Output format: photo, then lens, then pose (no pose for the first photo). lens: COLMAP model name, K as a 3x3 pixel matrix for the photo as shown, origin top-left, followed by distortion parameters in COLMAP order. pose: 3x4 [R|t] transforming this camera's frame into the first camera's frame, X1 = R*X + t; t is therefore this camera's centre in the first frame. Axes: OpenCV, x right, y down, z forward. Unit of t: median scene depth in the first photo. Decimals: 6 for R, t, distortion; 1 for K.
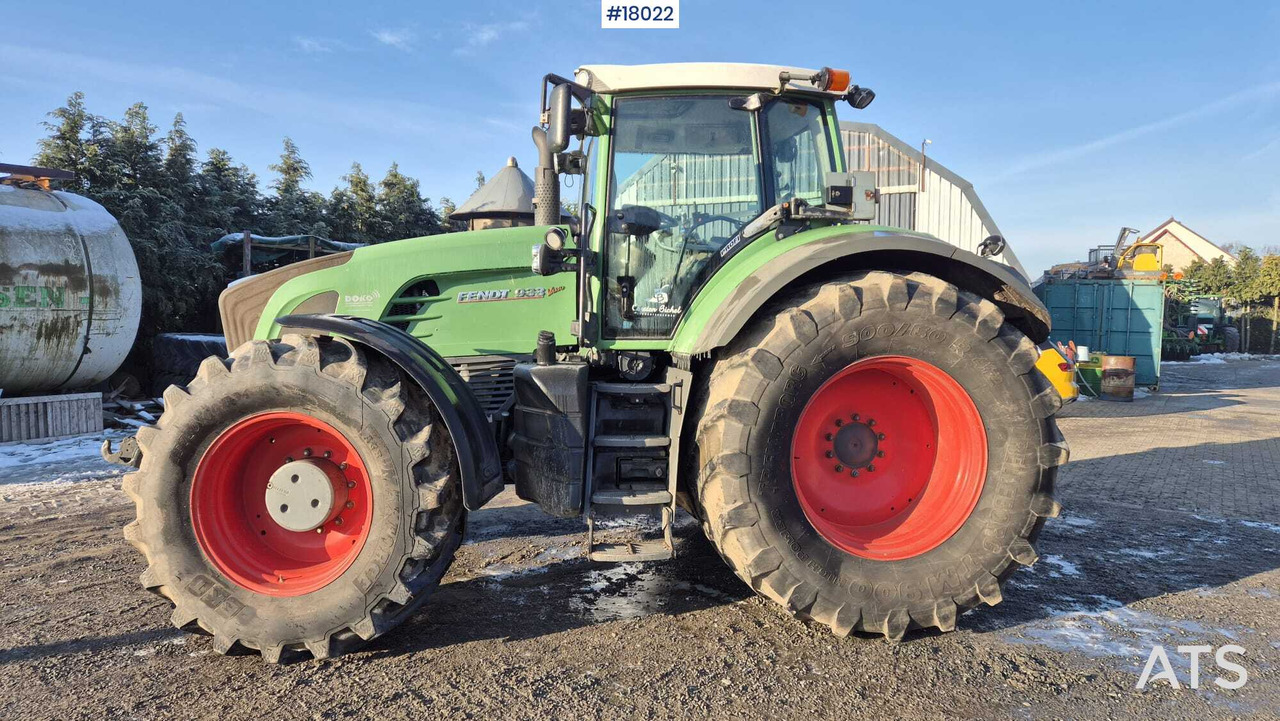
lens RADIAL K [[847.4, 0, 639.1], [0, 847.4, 361.3], [0, 0, 1]] dist [0.055372, -0.013766]
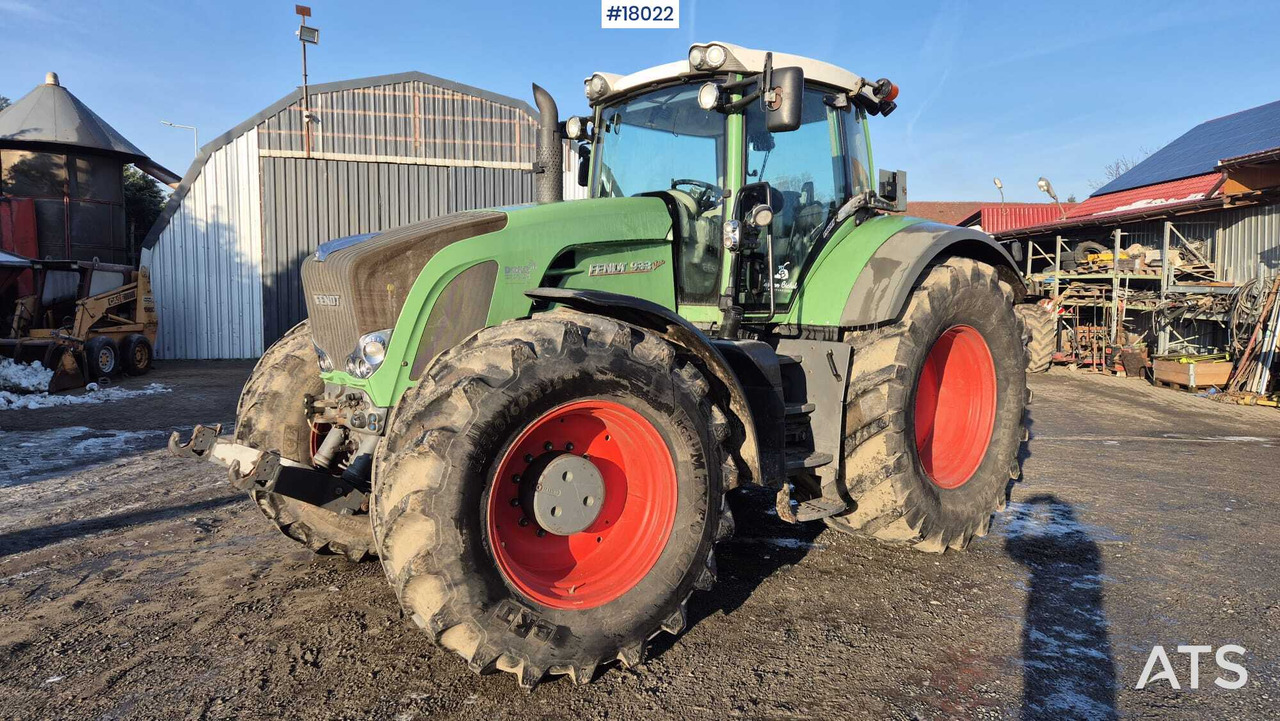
lens RADIAL K [[847.4, 0, 641.0], [0, 847.4, 357.5], [0, 0, 1]] dist [0.055372, -0.013766]
pose [[0.827524, -0.039380, 0.560048, -0.812086], [0.019945, 0.998969, 0.040771, -0.019146], [-0.561076, -0.022569, 0.827456, 0.232541]]
